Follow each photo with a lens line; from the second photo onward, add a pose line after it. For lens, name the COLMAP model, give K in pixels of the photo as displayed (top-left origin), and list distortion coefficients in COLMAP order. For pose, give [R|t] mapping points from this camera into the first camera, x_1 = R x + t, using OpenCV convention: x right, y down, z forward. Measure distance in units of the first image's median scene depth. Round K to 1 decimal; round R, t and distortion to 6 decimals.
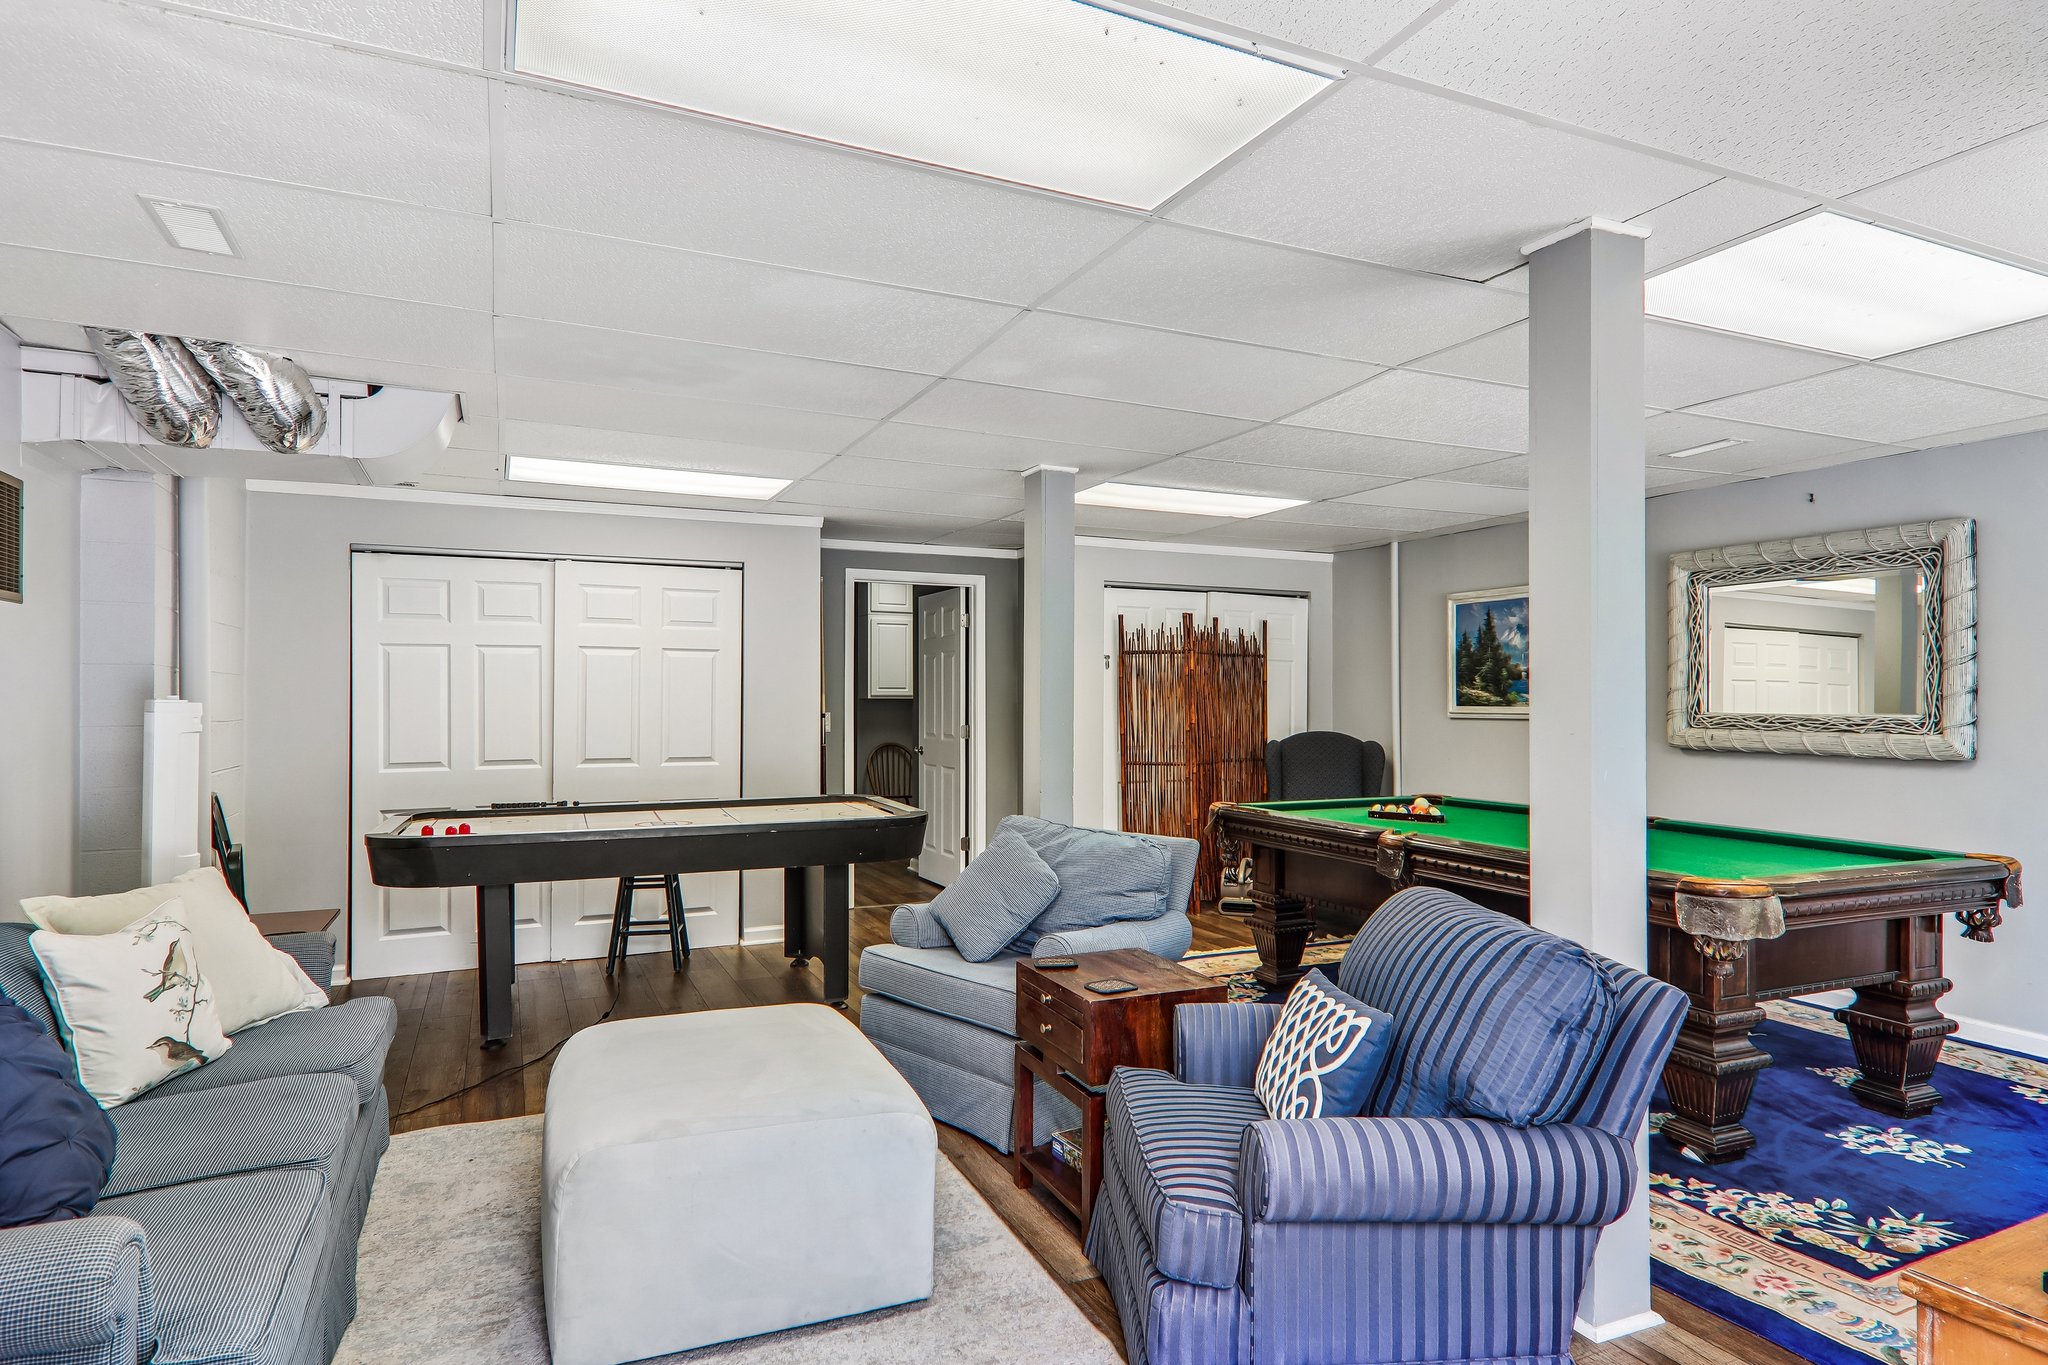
lens RADIAL K [[1145.6, 0, 1024.1], [0, 1145.6, 690.5], [0, 0, 1]] dist [0.026174, -0.018695]
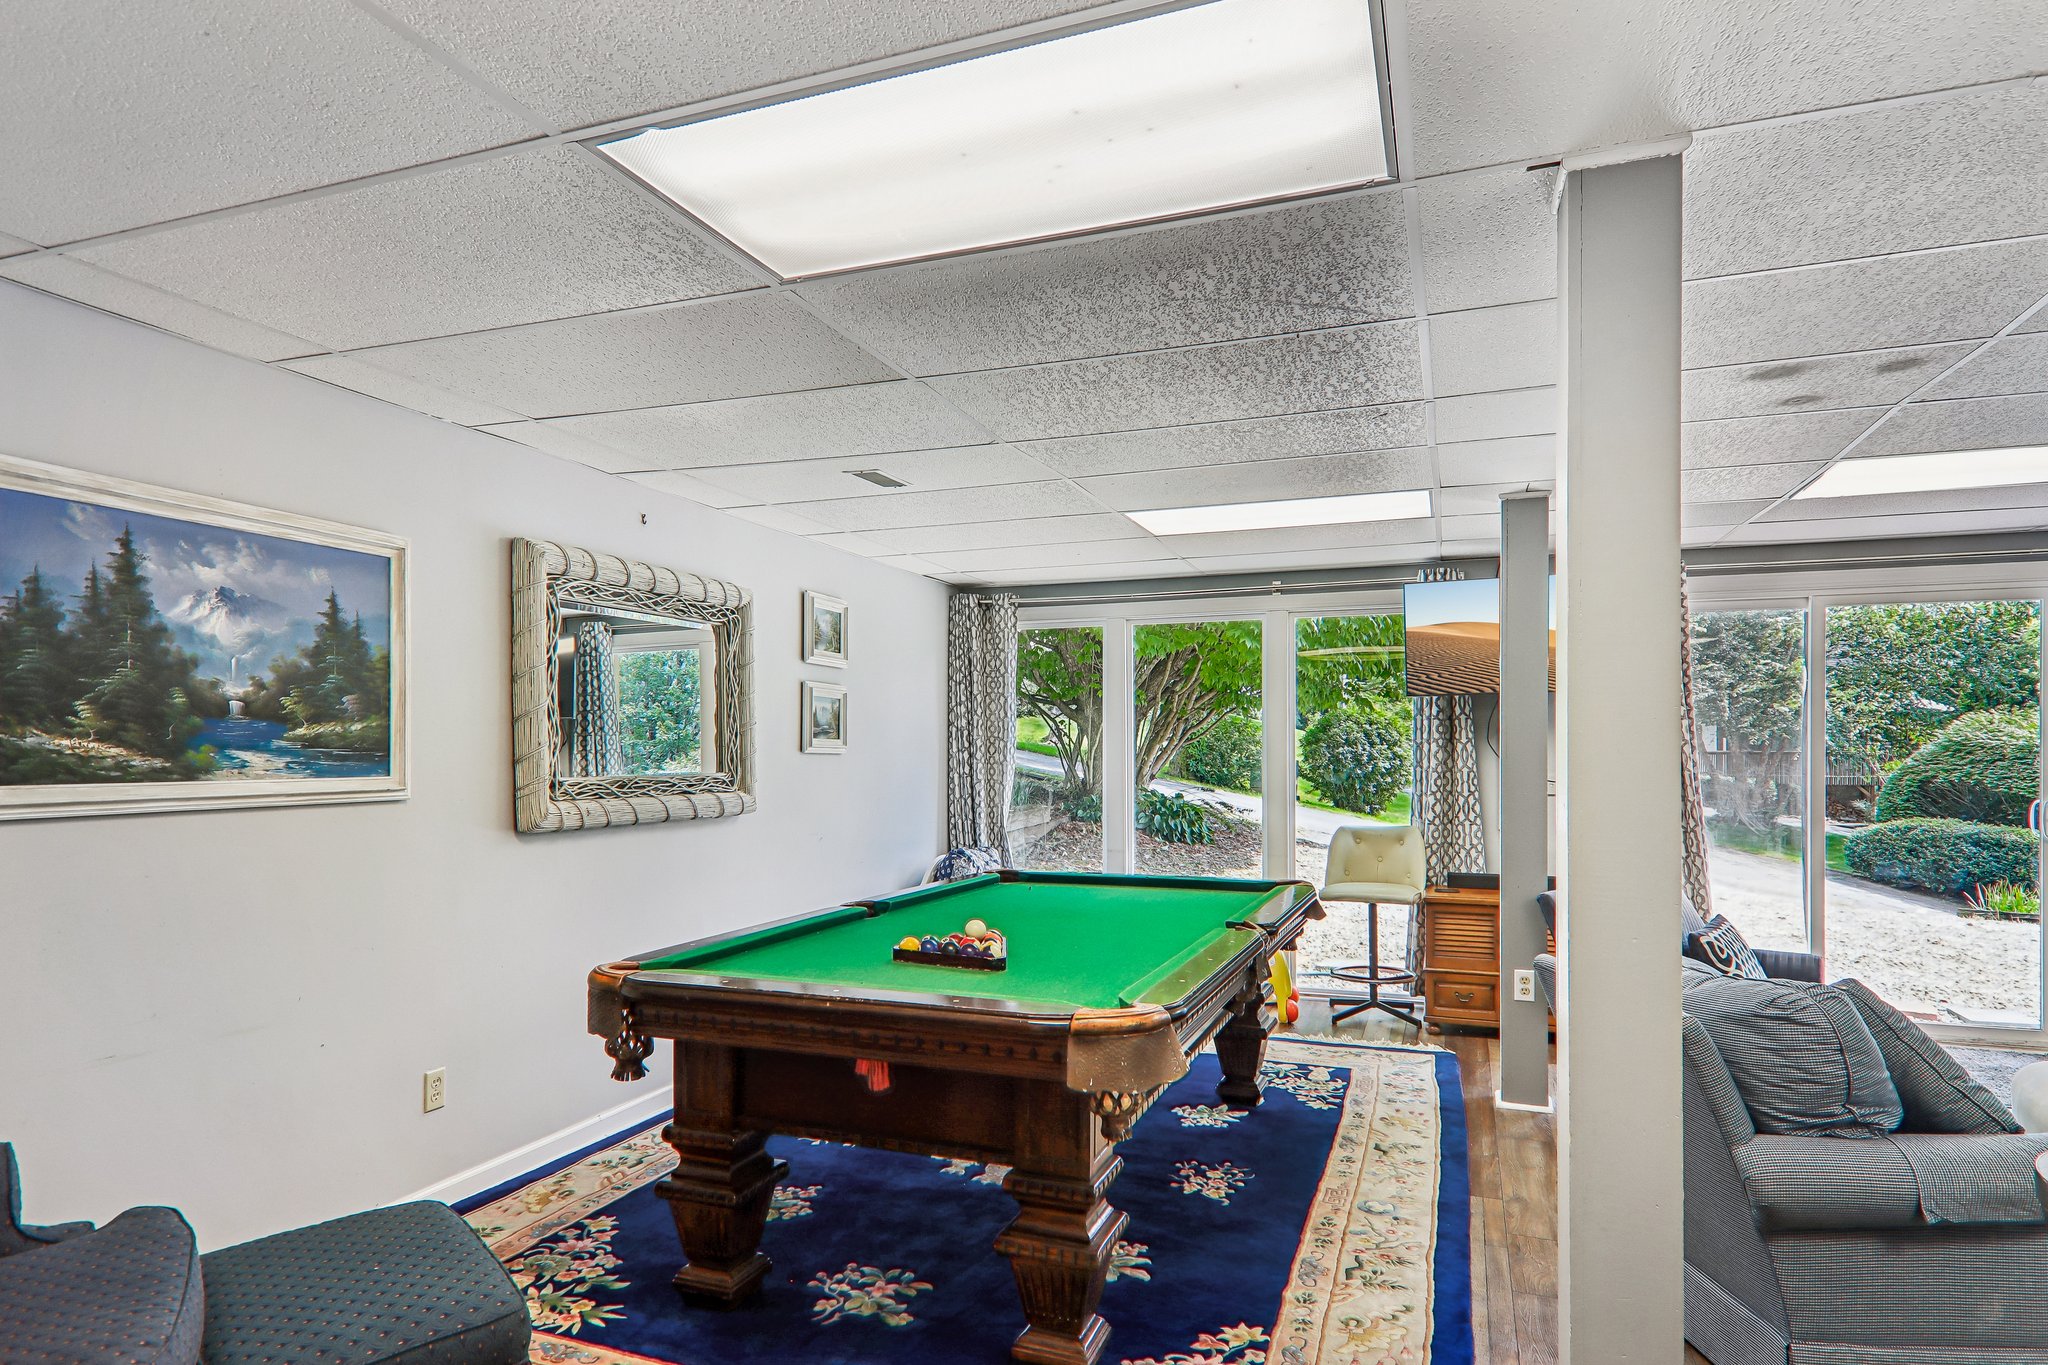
lens RADIAL K [[1145.6, 0, 1030.7], [0, 1145.6, 750.4], [0, 0, 1]] dist [0.026174, -0.018695]
pose [[-0.706656, -0.000948, 0.707557, -0.086125], [-0.005195, 0.999979, -0.003848, 0.003074], [-0.707538, -0.006395, -0.706646, 1.074061]]
